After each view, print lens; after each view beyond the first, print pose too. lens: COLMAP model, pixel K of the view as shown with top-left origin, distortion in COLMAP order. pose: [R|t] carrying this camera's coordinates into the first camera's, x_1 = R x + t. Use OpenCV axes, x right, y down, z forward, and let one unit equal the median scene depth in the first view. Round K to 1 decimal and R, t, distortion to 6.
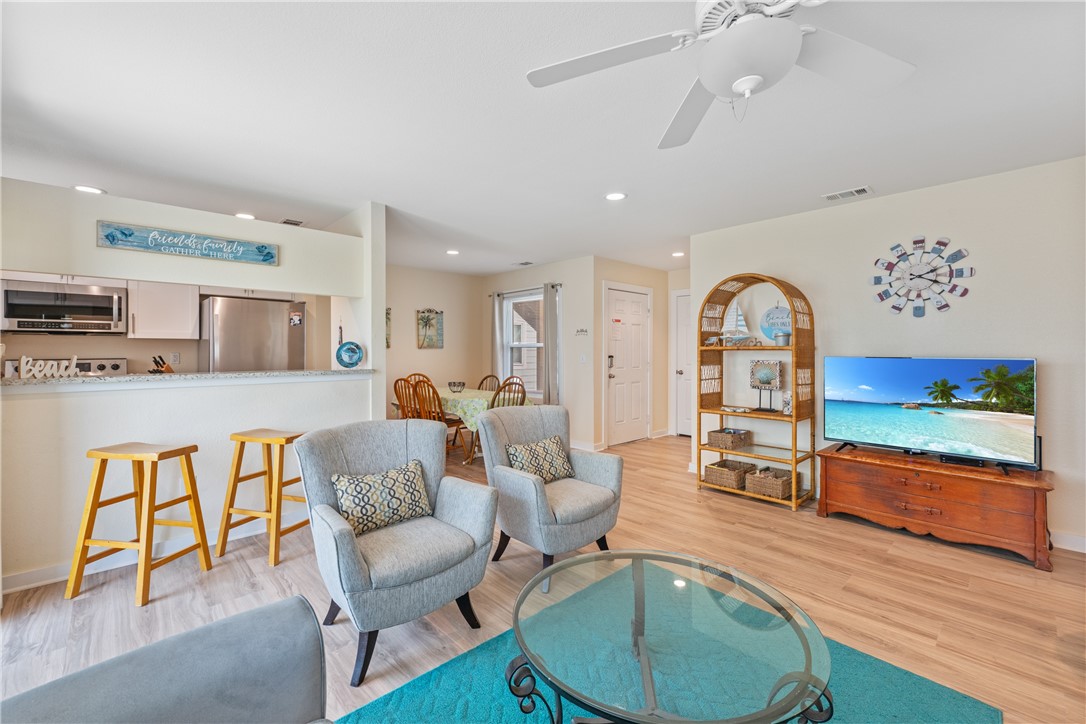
lens RADIAL K [[460.1, 0, 529.4], [0, 460.1, 353.0], [0, 0, 1]] dist [-0.001407, -0.000517]
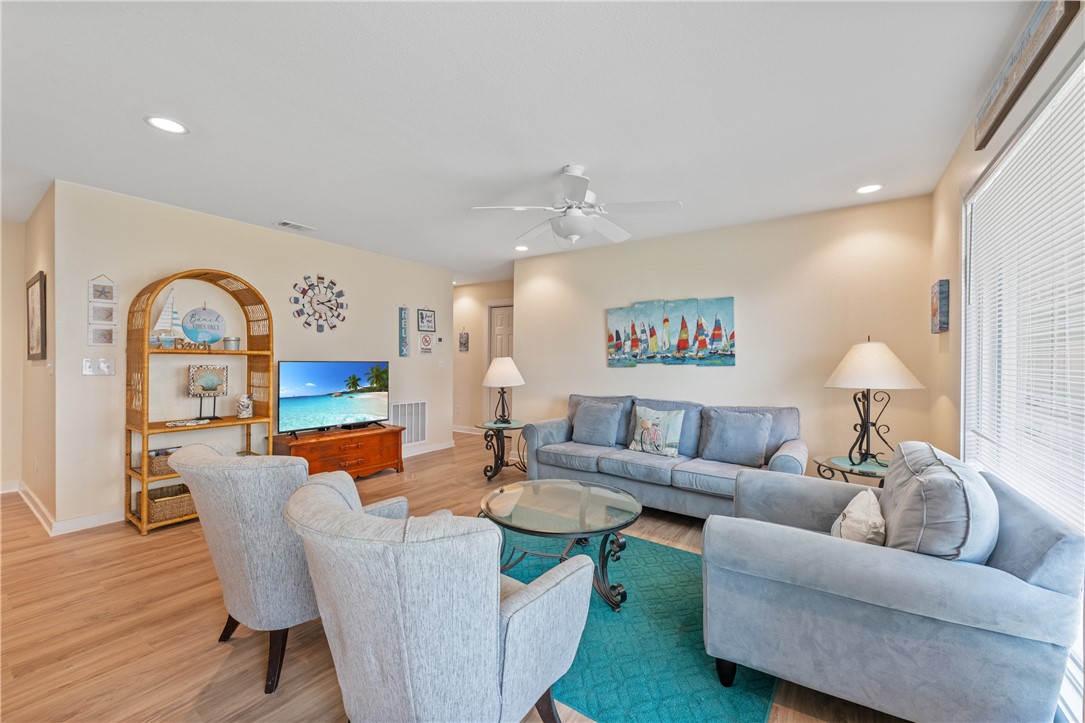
lens RADIAL K [[432.4, 0, 542.5], [0, 432.4, 361.5], [0, 0, 1]] dist [-0.000803, -0.000043]
pose [[-0.232346, -0.003961, 0.972625, -0.589567], [0.000295, 0.999991, 0.004143, 0.006066], [-0.972633, 0.001249, -0.232343, 0.648914]]
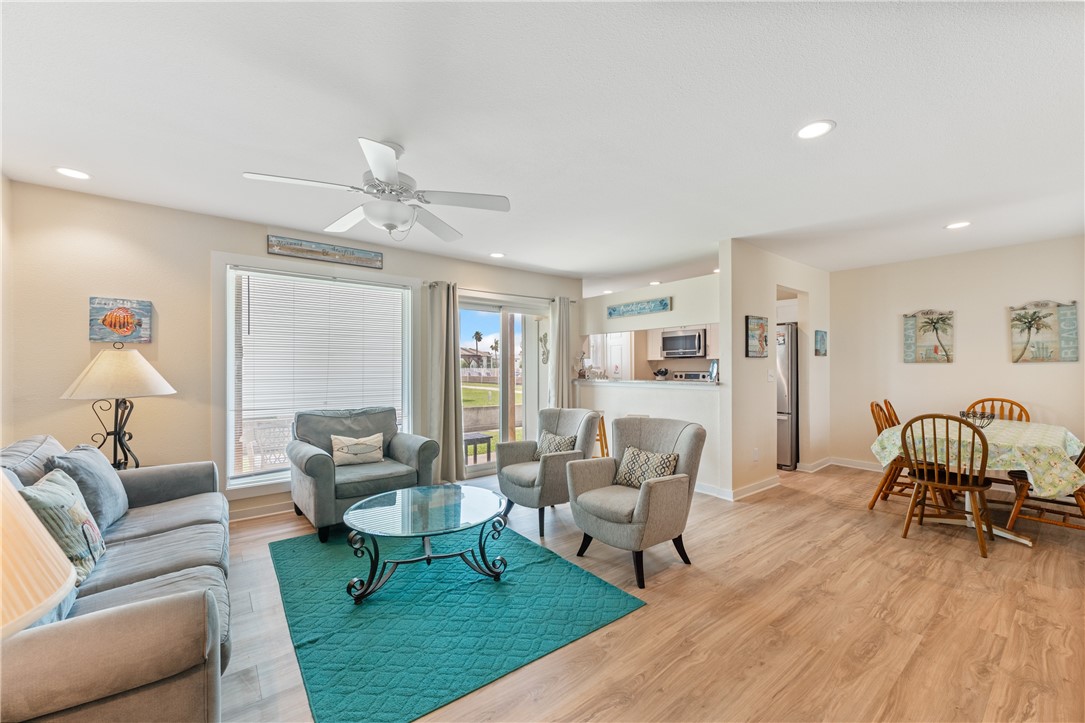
lens RADIAL K [[420.2, 0, 542.5], [0, 420.2, 367.0], [0, 0, 1]] dist [-0.000333, -0.000043]
pose [[-0.081838, -0.002188, -0.996643, 0.868537], [-0.002532, 0.999995, -0.001987, -0.000820], [0.996642, 0.002361, -0.081843, 0.708838]]
